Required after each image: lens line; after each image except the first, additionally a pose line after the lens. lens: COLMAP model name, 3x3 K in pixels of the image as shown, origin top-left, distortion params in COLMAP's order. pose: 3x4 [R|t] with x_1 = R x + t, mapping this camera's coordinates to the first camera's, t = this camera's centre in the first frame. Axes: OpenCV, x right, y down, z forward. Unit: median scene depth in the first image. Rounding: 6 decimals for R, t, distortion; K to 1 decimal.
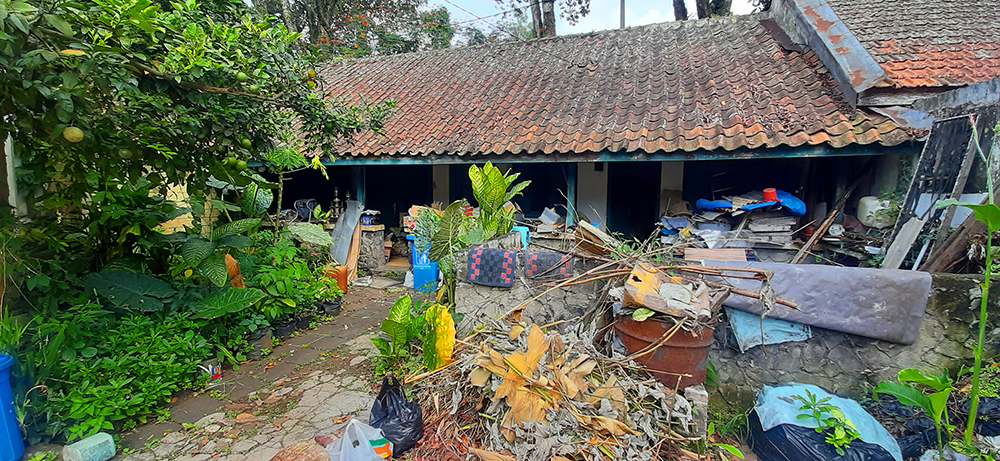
lens RADIAL K [[399.4, 0, 500.0], [0, 399.4, 230.5], [0, 0, 1]] dist [-0.000379, -0.000075]
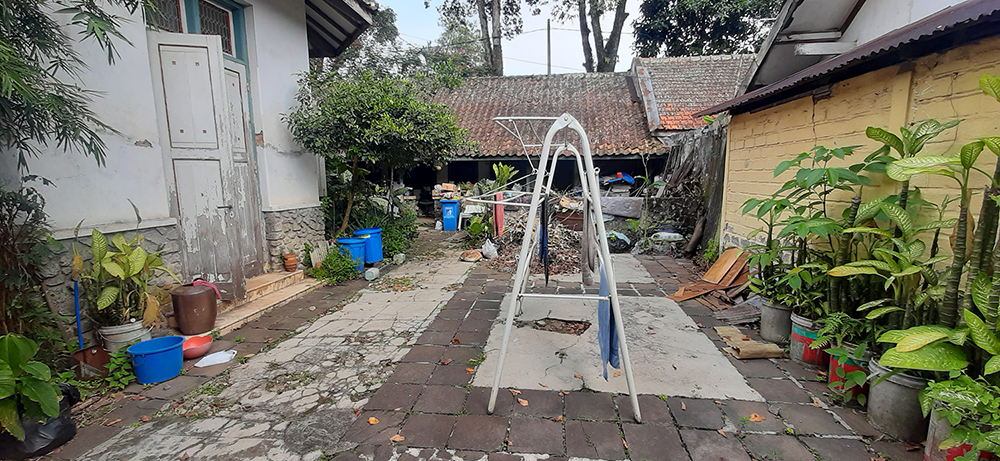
lens RADIAL K [[399.4, 0, 500.0], [0, 399.4, 230.5], [0, 0, 1]] dist [-0.000379, -0.000075]
pose [[0.983406, -0.033674, 0.178263, -0.375006], [0.026643, 0.998775, 0.041692, 0.104939], [-0.179449, -0.036251, 0.983099, -1.059487]]
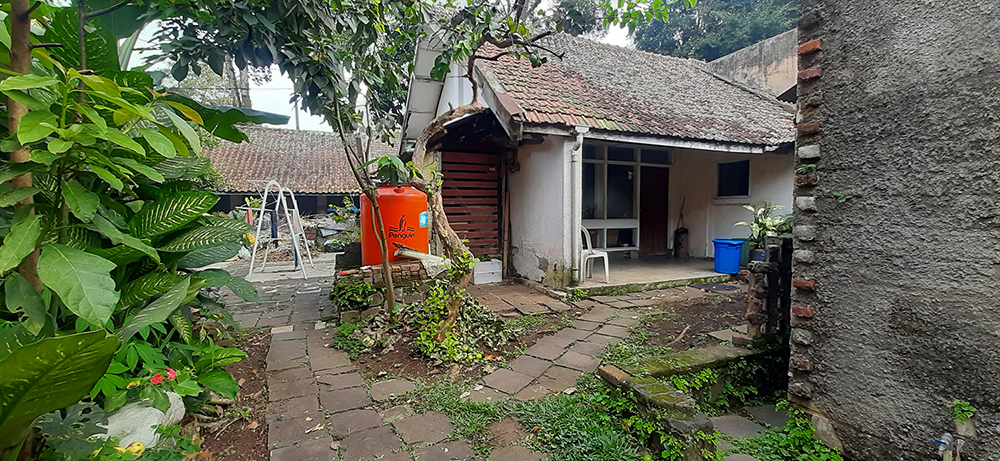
lens RADIAL K [[399.4, 0, 500.0], [0, 399.4, 230.5], [0, 0, 1]] dist [-0.000379, -0.000075]
pose [[0.740961, -0.042347, 0.670212, -0.581764], [0.077376, 0.996747, -0.022564, 0.269098], [-0.667076, 0.068577, 0.741827, -2.200502]]
